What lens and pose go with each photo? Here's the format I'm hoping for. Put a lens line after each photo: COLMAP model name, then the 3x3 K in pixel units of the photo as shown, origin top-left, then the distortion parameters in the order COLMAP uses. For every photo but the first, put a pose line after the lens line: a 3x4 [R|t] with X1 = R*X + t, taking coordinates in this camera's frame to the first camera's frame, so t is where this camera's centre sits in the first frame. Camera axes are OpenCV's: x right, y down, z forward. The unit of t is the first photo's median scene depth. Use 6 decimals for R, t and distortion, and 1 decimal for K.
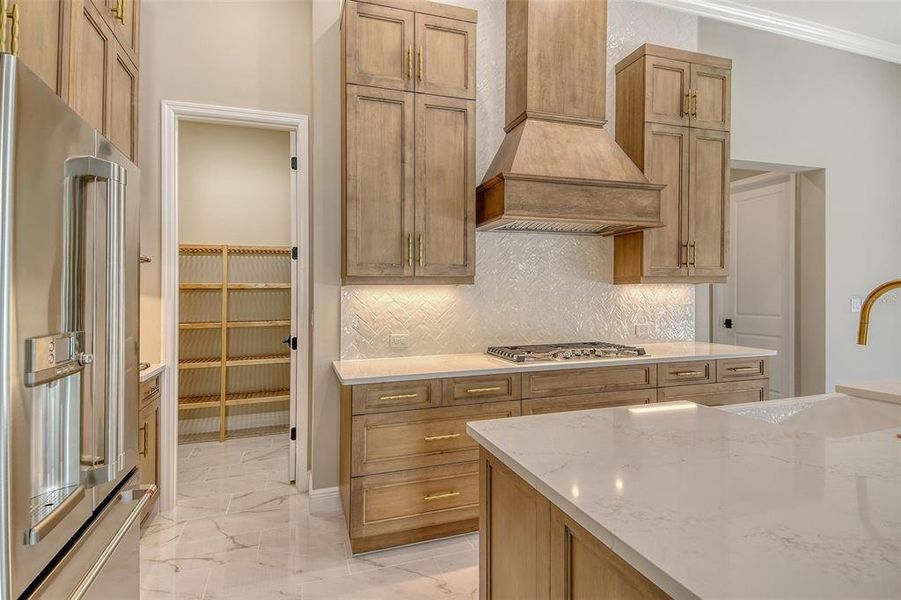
lens RADIAL K [[454.7, 0, 464.9], [0, 454.7, 289.7], [0, 0, 1]] dist [0.008330, 0.000618]
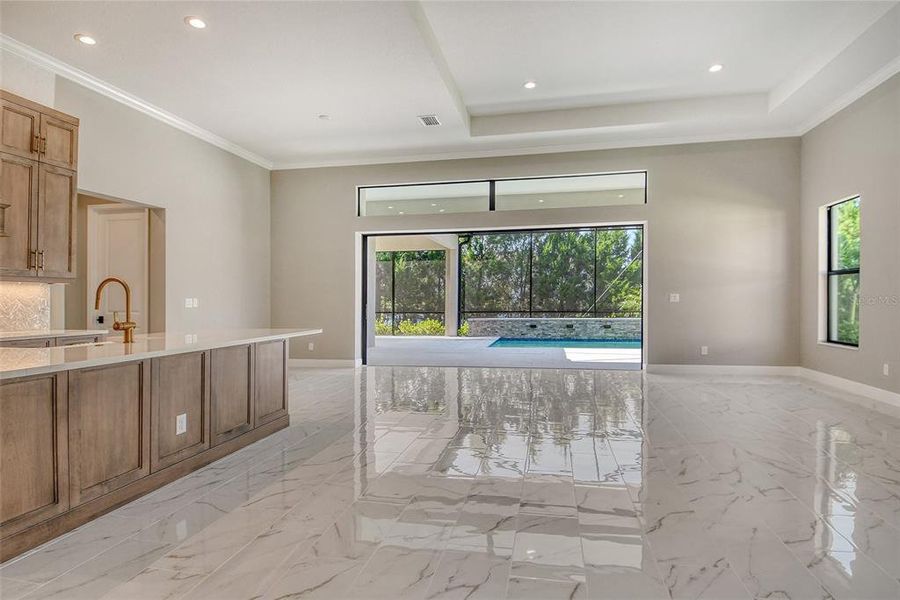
lens RADIAL K [[469.2, 0, 468.9], [0, 469.2, 307.0], [0, 0, 1]] dist [-0.008930, -0.017328]
pose [[0.468414, -0.004318, 0.883499, -0.096271], [-0.002014, 0.999980, 0.005955, 0.052460], [-0.883507, -0.004569, 0.468396, -0.785861]]
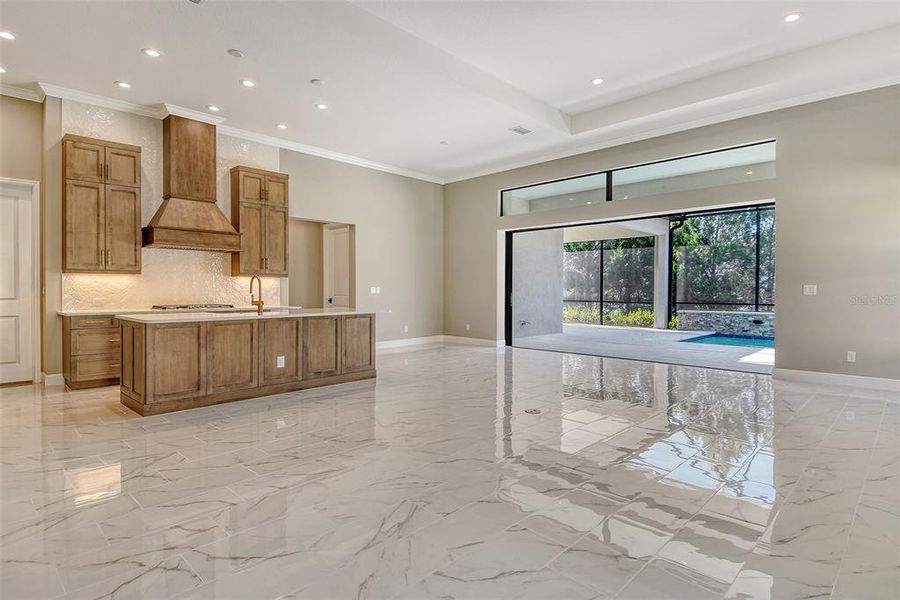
lens RADIAL K [[476.7, 0, 464.2], [0, 476.7, 300.8], [0, 0, 1]] dist [0.018513, -0.016471]
pose [[0.881247, 0.002440, 0.472649, 0.290681], [-0.014221, 0.999671, 0.021355, 0.042183], [-0.472442, -0.025540, 0.880992, -1.665110]]
